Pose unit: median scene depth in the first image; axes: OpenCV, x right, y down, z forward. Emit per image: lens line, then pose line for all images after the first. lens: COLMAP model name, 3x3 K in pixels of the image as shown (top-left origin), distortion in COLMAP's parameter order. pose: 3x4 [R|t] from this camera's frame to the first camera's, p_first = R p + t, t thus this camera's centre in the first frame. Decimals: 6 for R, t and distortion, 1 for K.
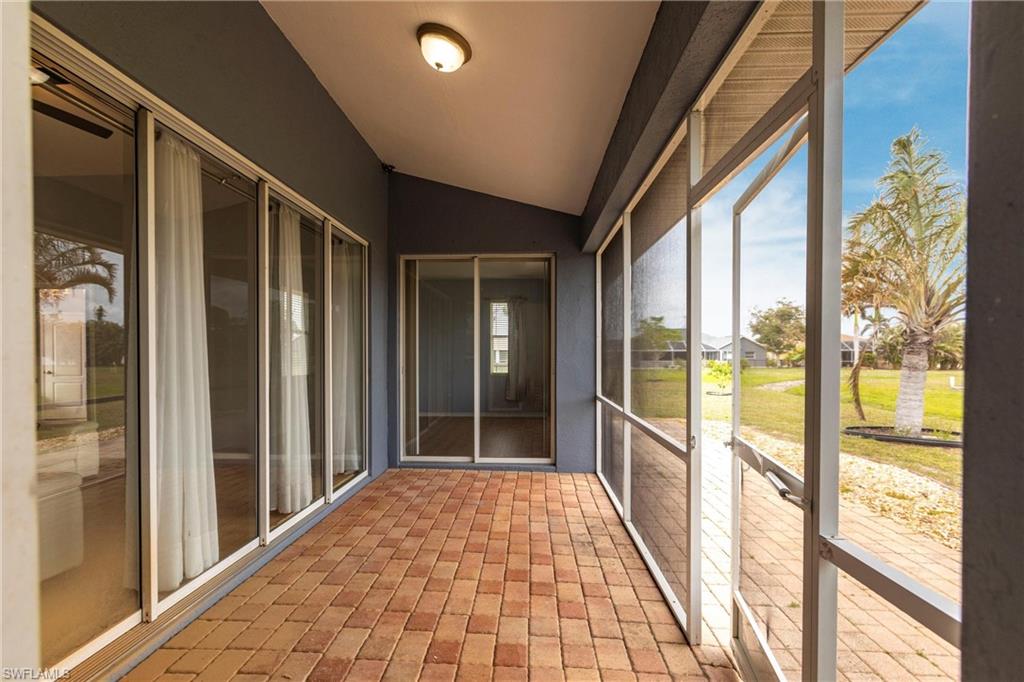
lens RADIAL K [[459.0, 0, 512.1], [0, 459.0, 351.0], [0, 0, 1]] dist [0.000802, -0.000365]
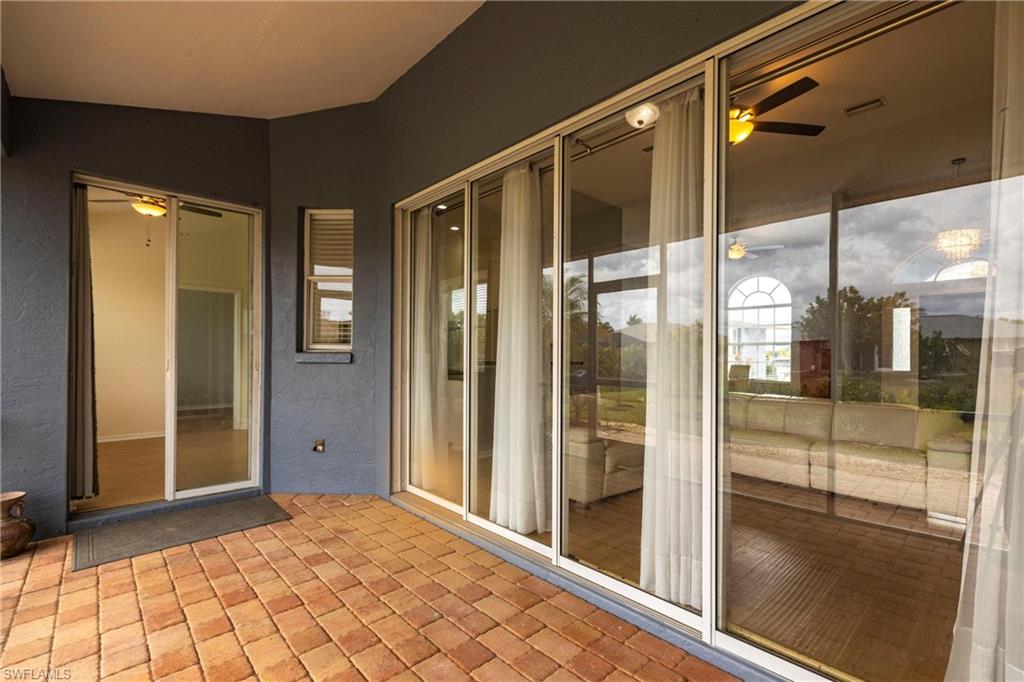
lens RADIAL K [[459.0, 0, 503.8], [0, 459.0, 357.7], [0, 0, 1]] dist [0.000802, -0.000365]
pose [[-0.716490, -0.001446, -0.697596, 0.135505], [0.000897, 0.999995, -0.002993, 0.052669], [0.697597, -0.002770, -0.716485, 1.770347]]
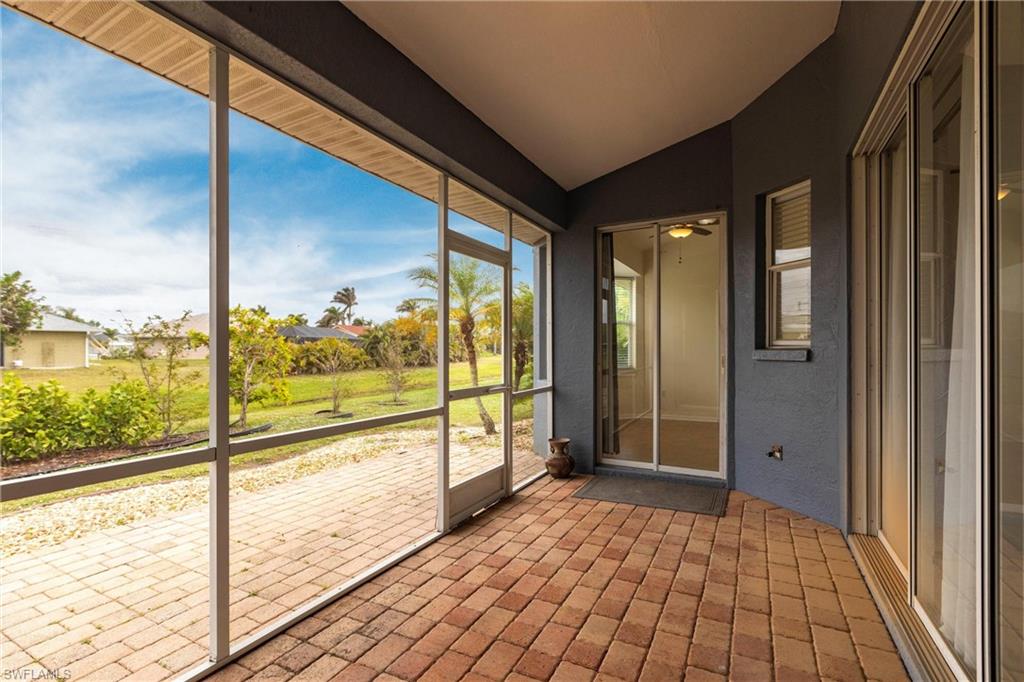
lens RADIAL K [[459.0, 0, 507.1], [0, 459.0, 348.9], [0, 0, 1]] dist [0.000802, -0.000365]
pose [[-0.898444, 0.002900, 0.439079, -0.360686], [-0.002168, 0.999937, -0.011039, 0.047095], [-0.439083, -0.010870, -0.898381, 1.849084]]
